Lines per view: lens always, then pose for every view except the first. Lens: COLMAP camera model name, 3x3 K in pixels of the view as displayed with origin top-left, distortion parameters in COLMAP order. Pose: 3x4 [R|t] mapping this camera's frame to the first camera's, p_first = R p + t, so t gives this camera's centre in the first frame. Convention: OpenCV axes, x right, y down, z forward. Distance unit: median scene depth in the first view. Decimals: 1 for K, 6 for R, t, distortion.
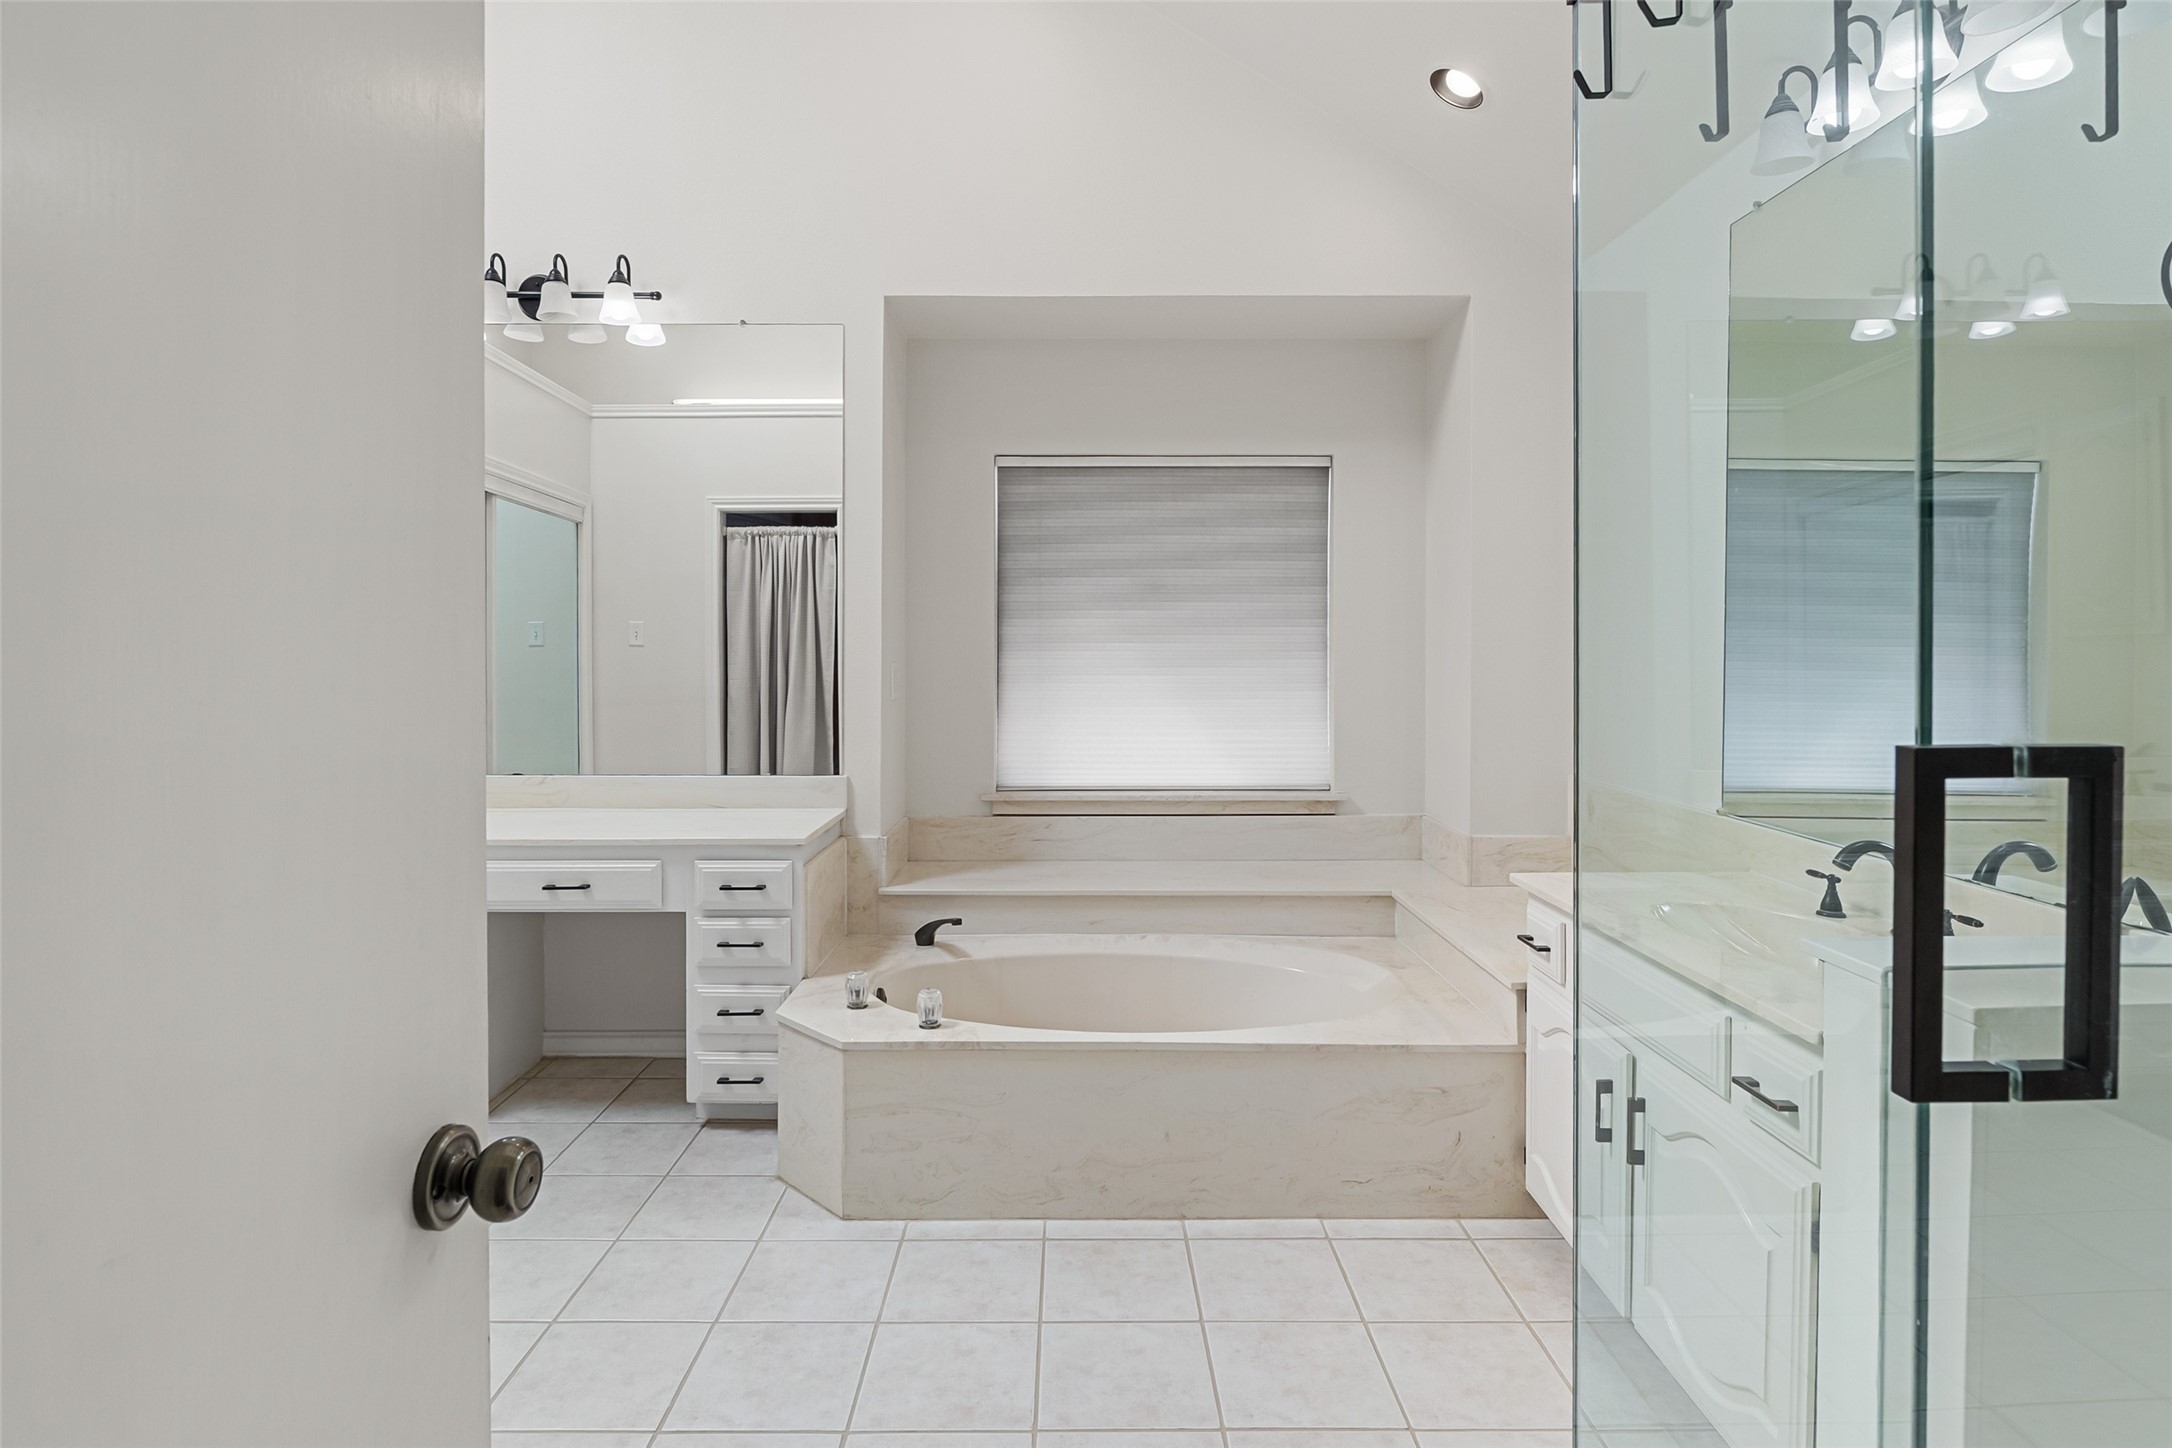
lens RADIAL K [[1156.2, 0, 1057.6], [0, 1156.2, 660.7], [0, 0, 1]] dist [-0.006055, -0.001049]
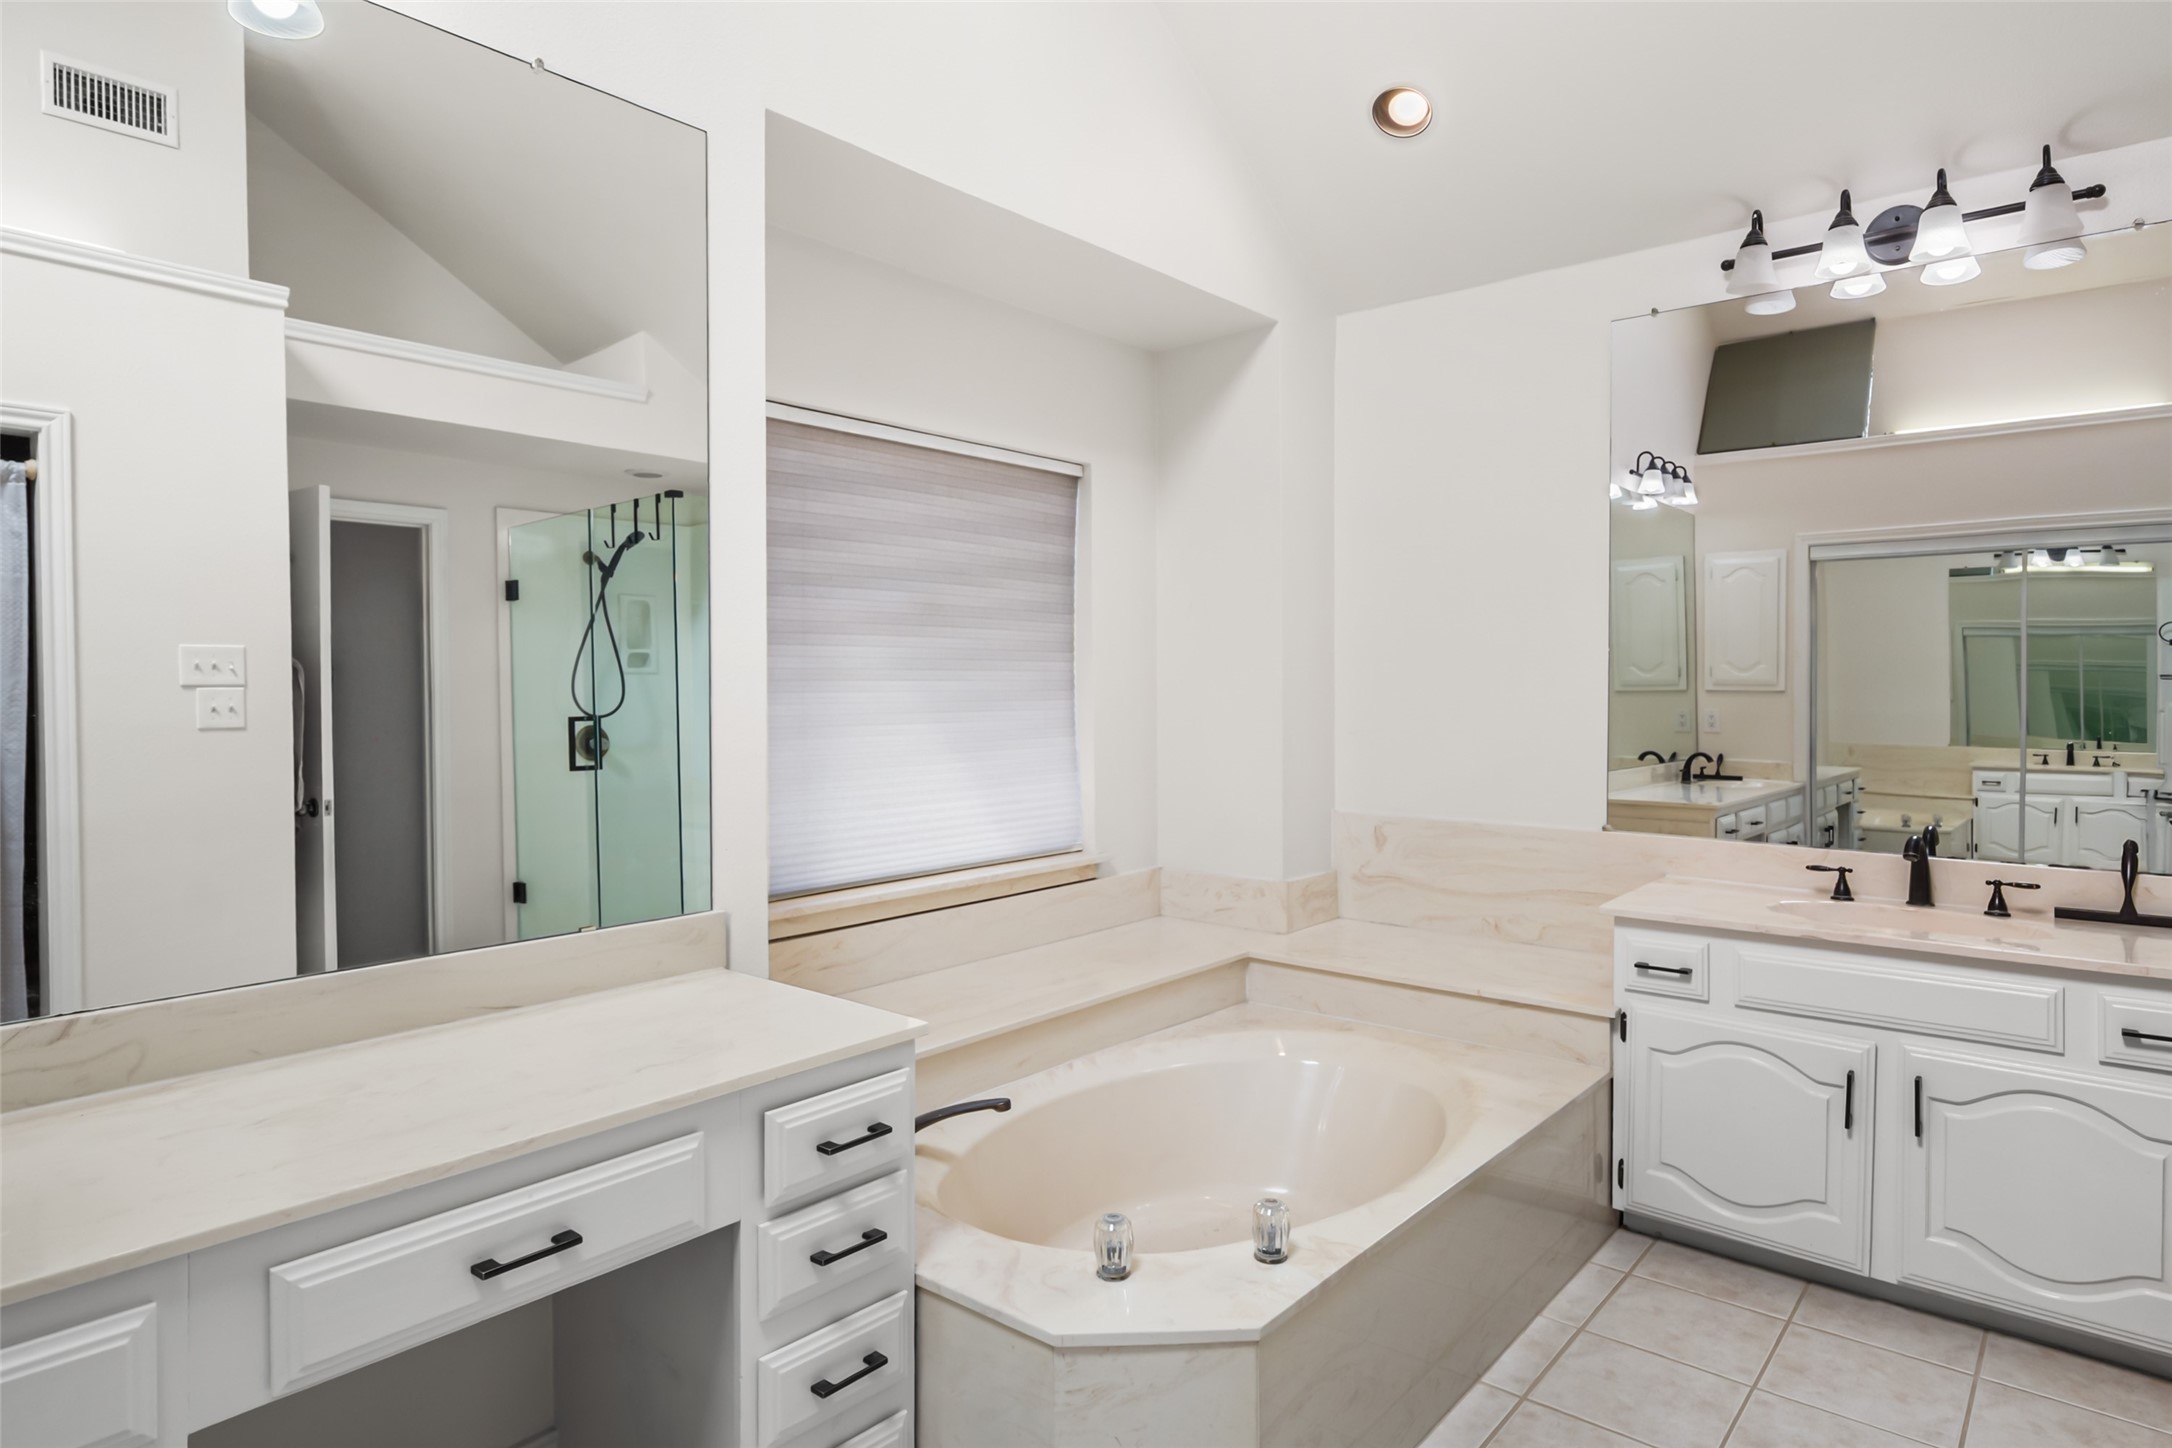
lens RADIAL K [[1247.9, 0, 1033.4], [0, 1247.9, 684.7], [0, 0, 1]] dist [-0.007031, 0.002258]
pose [[0.649645, -0.003100, 0.760231, -0.534147], [0.011047, 0.999925, -0.005362, -0.008519], [-0.760157, 0.011882, 0.649631, 0.453421]]
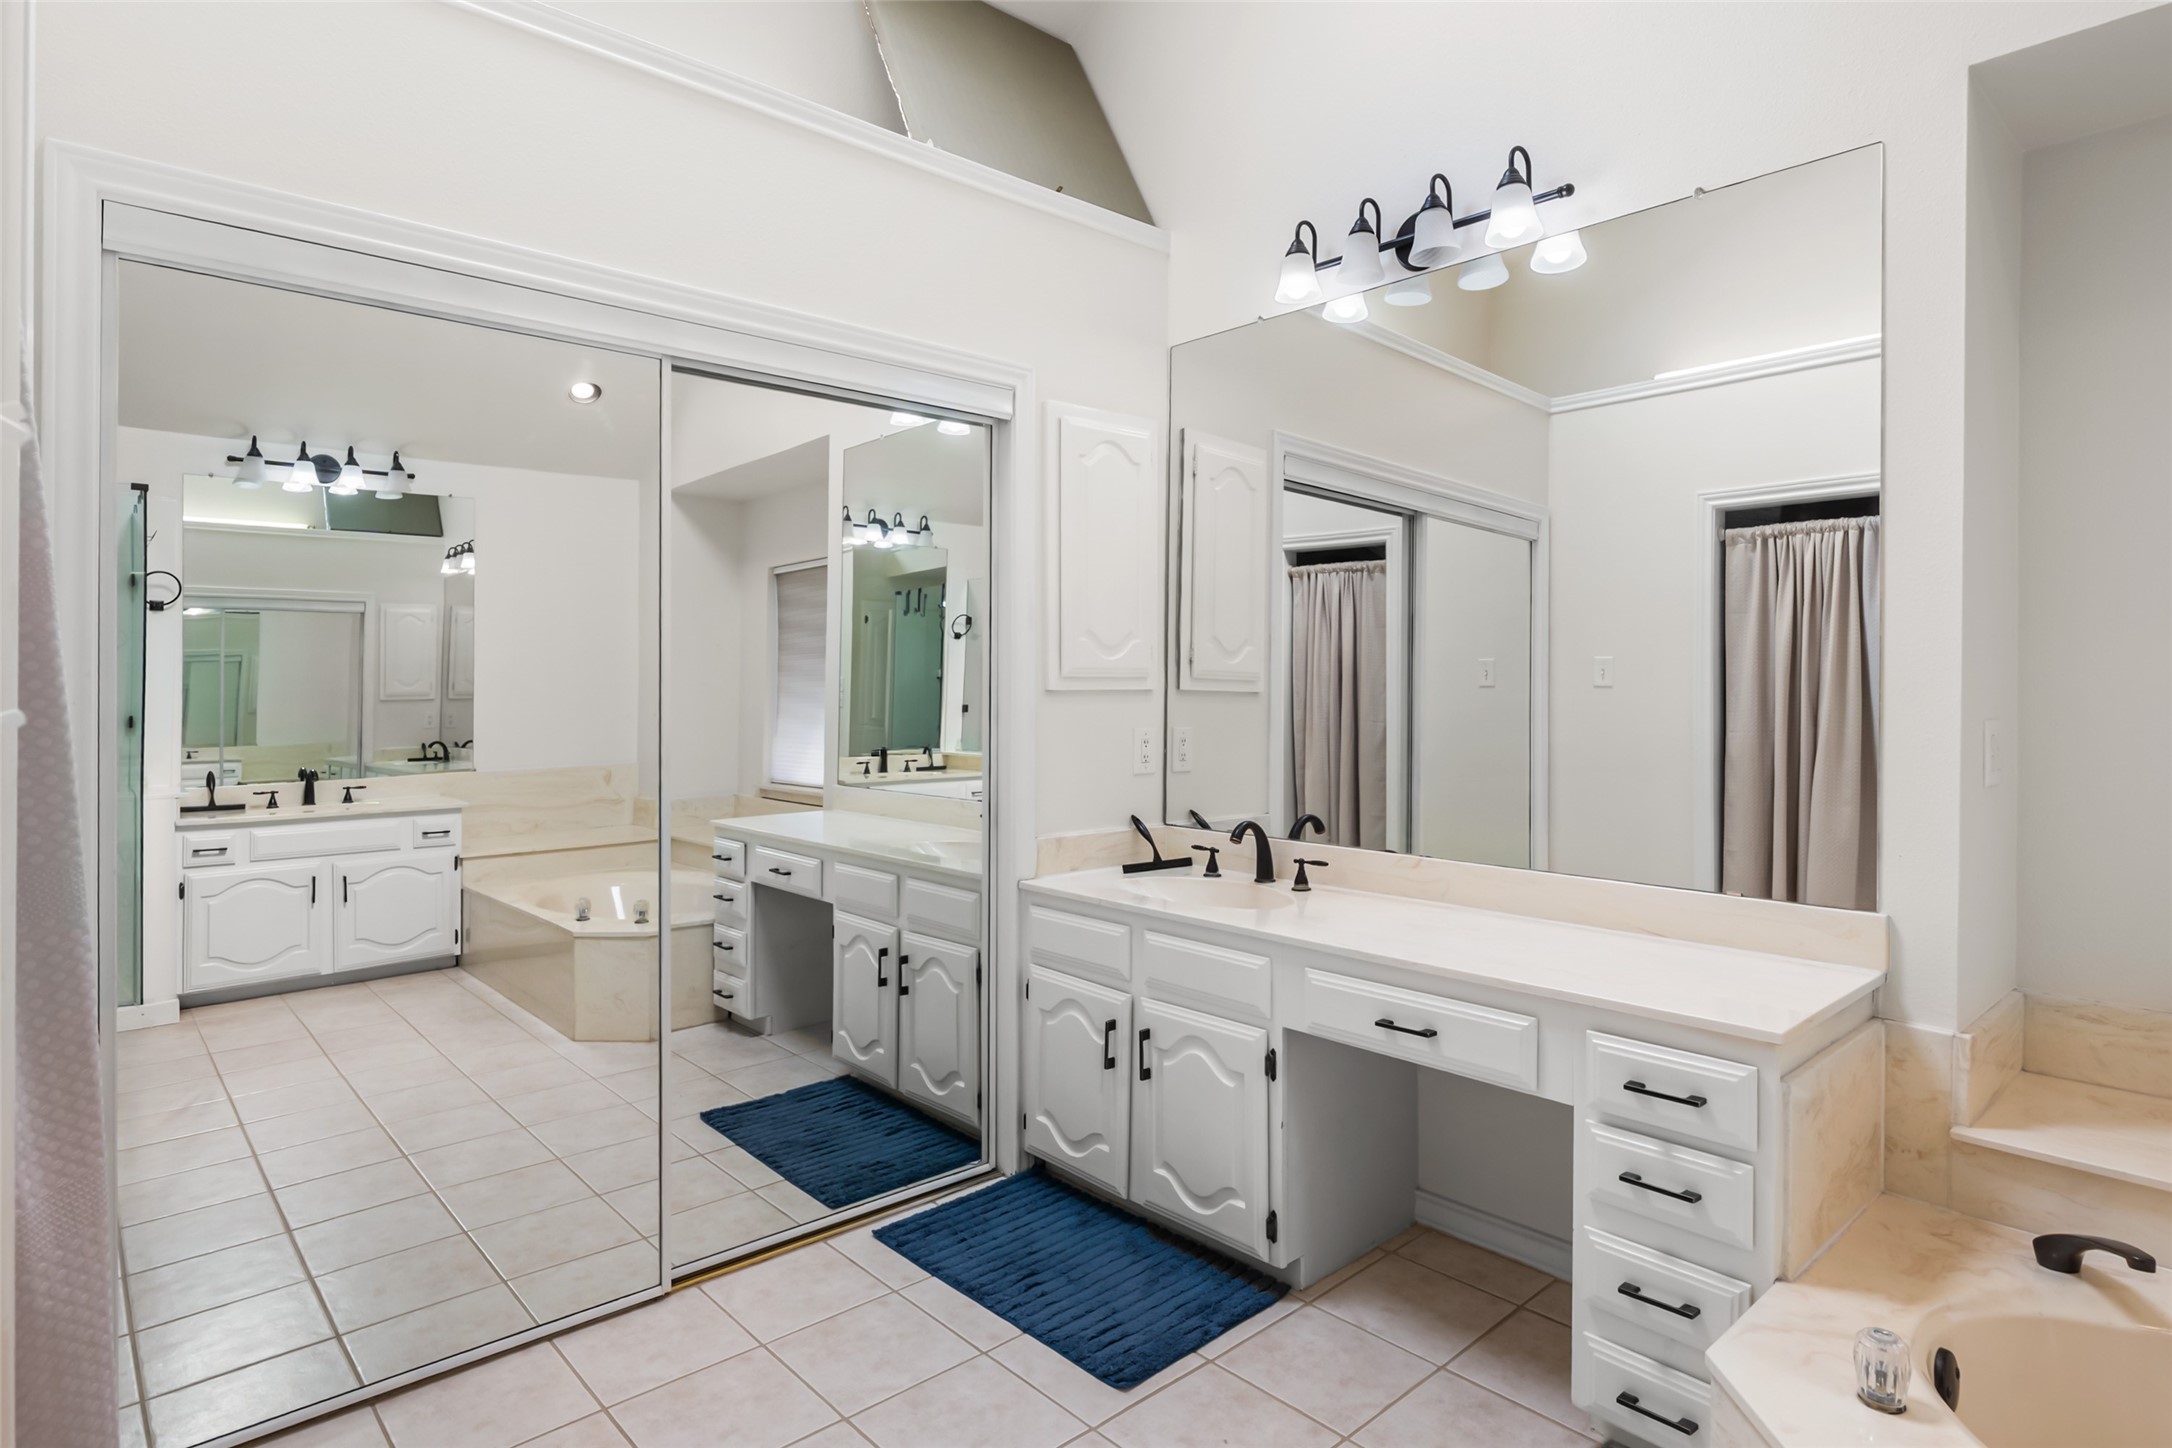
lens RADIAL K [[1156.2, 0, 1074.4], [0, 1156.2, 689.1], [0, 0, 1]] dist [-0.006055, -0.001049]
pose [[0.676928, 0.003285, -0.736042, -0.032247], [-0.009303, 0.999948, -0.004093, -0.007275], [0.735991, 0.009618, 0.676923, 0.297393]]
